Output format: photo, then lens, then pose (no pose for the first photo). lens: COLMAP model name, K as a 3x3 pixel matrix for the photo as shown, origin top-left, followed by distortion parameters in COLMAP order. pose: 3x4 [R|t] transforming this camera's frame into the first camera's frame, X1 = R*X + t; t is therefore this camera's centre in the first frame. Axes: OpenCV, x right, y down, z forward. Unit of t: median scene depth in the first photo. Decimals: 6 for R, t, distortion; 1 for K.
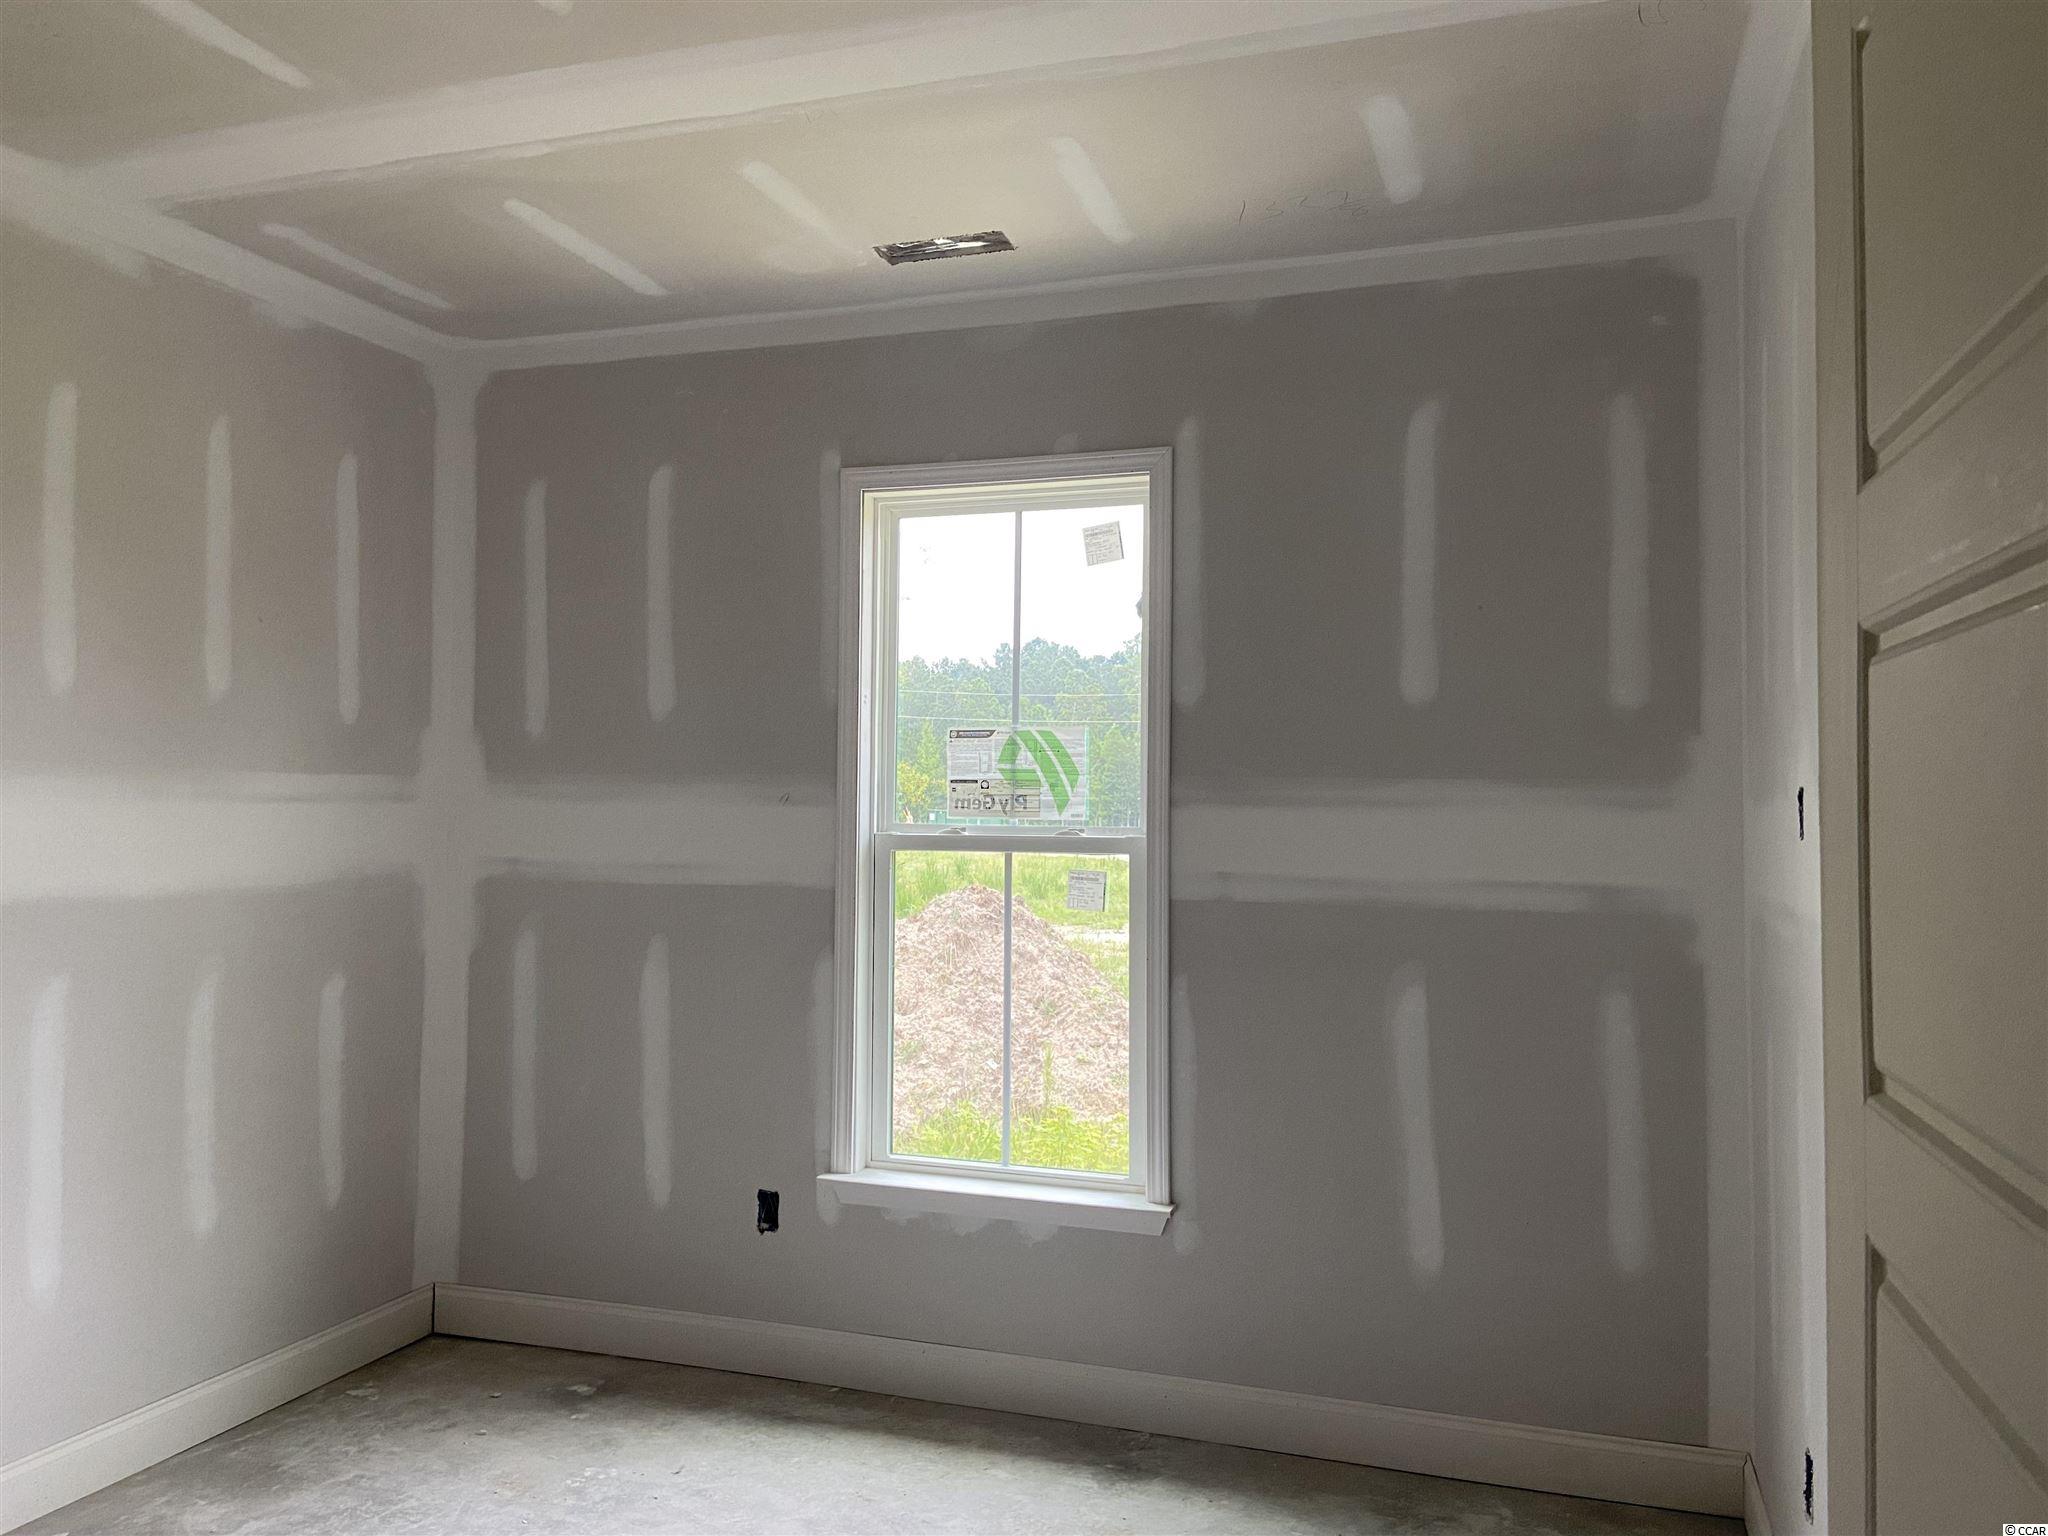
lens RADIAL K [[1559.2, 0, 1019.0], [0, 1559.2, 761.5], [0, 0, 1]] dist [0.139762, -0.189754]
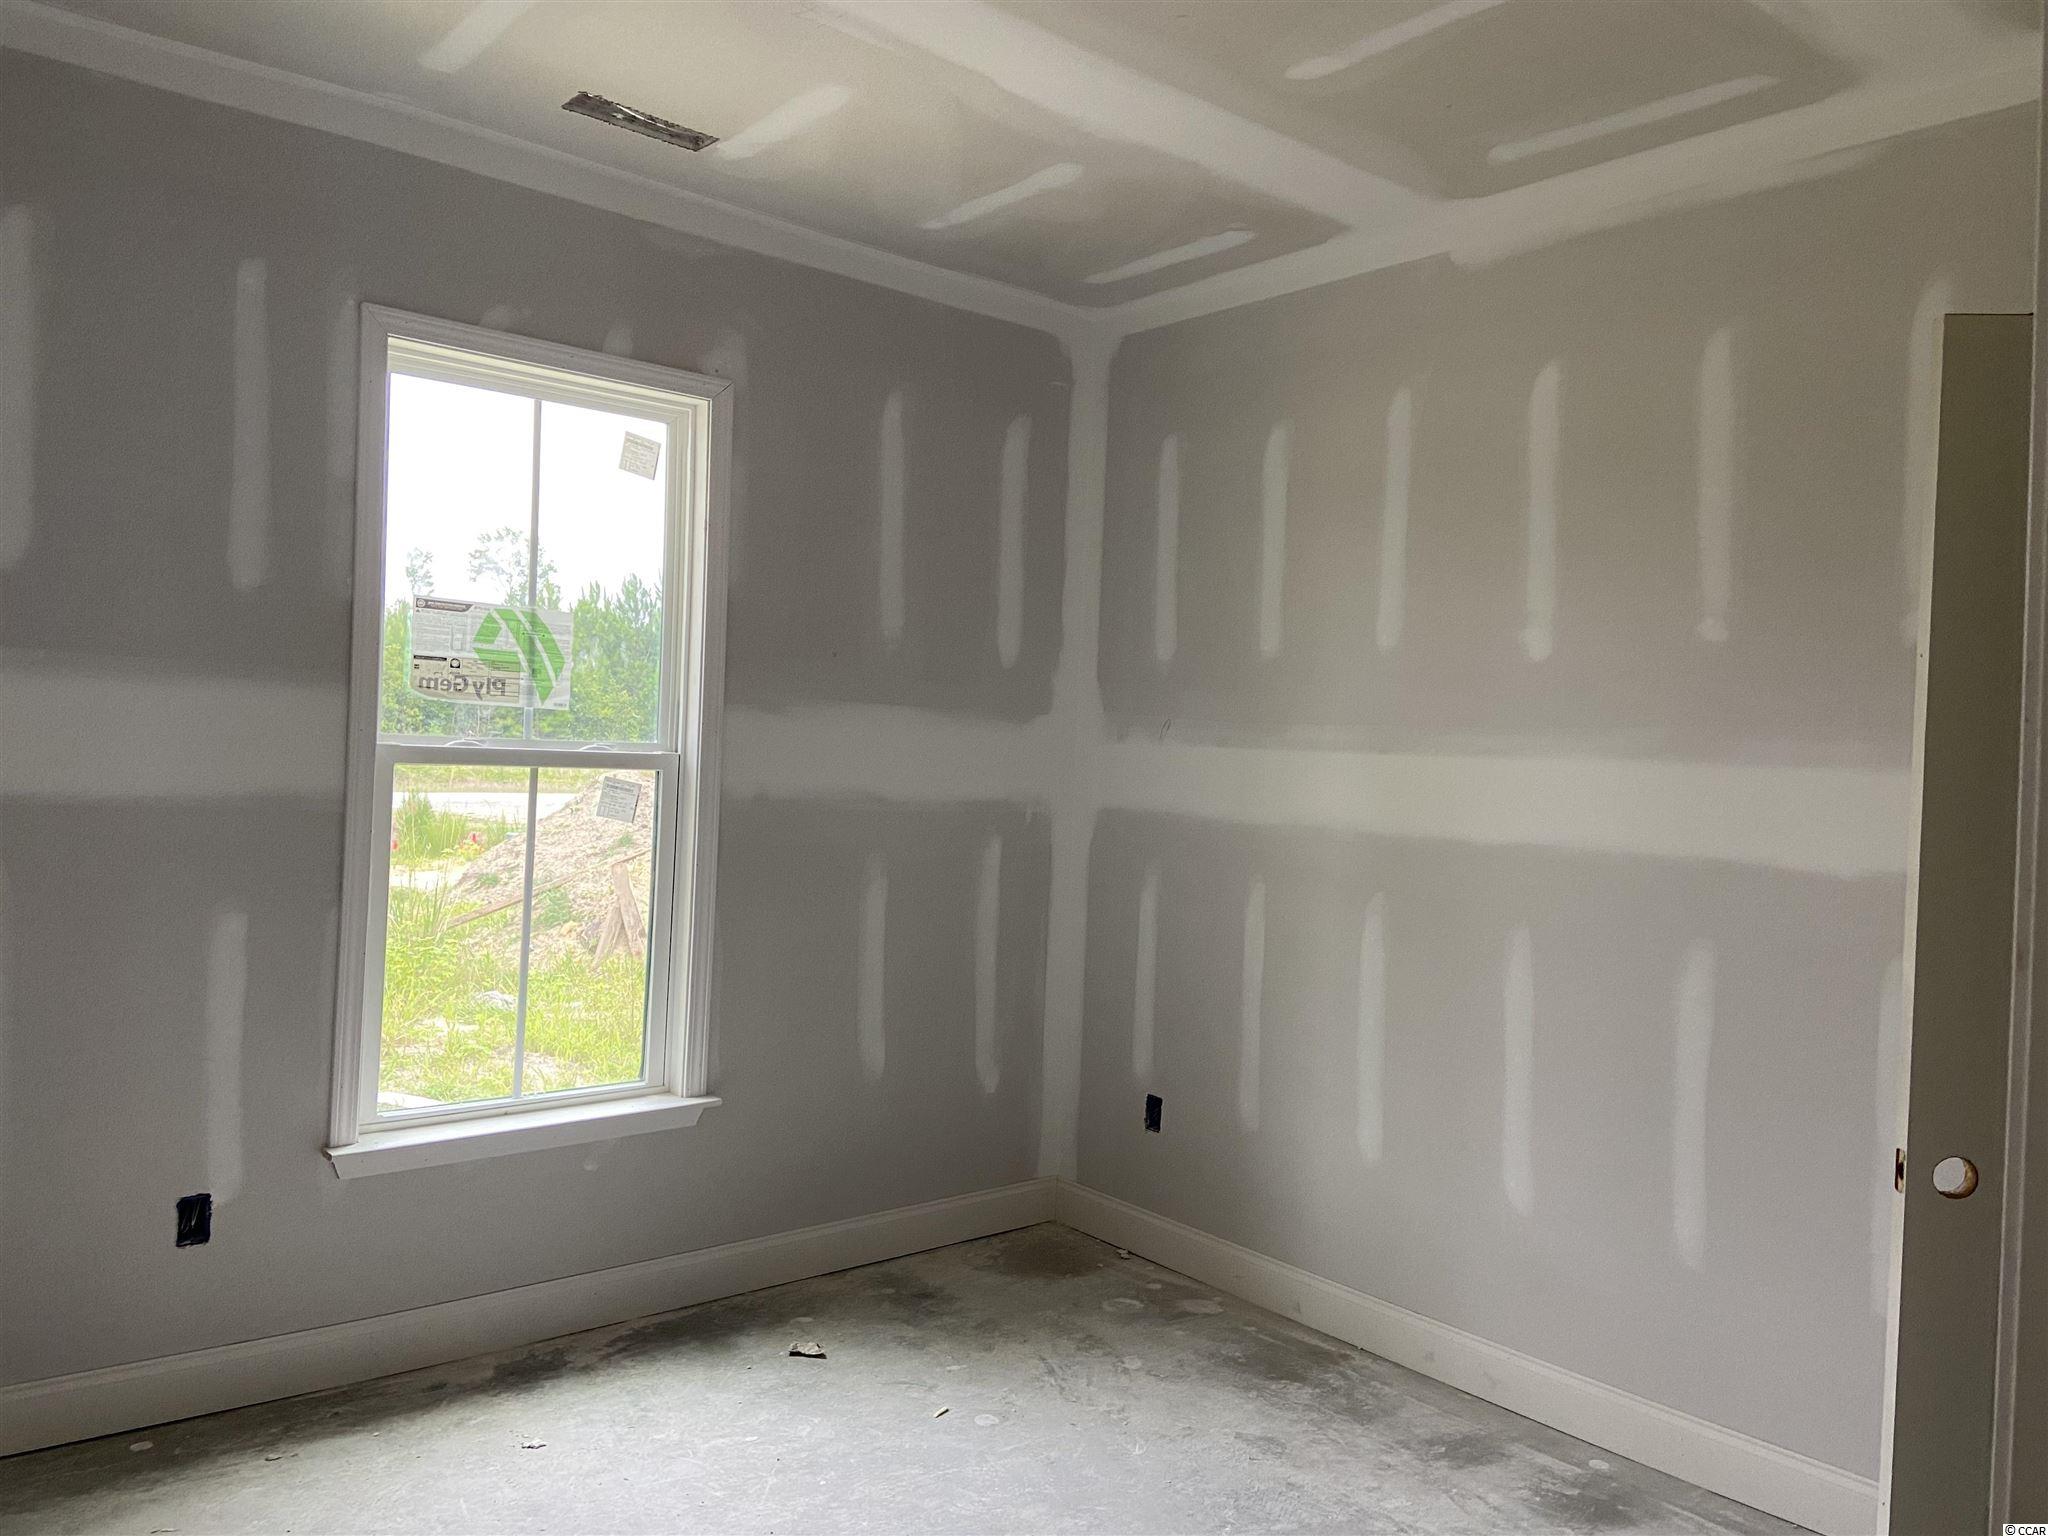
lens RADIAL K [[1559.2, 0, 1019.0], [0, 1559.2, 761.5], [0, 0, 1]] dist [0.139762, -0.189754]
pose [[0.504808, -0.001434, 0.863230, -0.671923], [-0.053437, 0.998029, 0.032907, 0.008364], [-0.861576, -0.062740, 0.503737, 0.274044]]
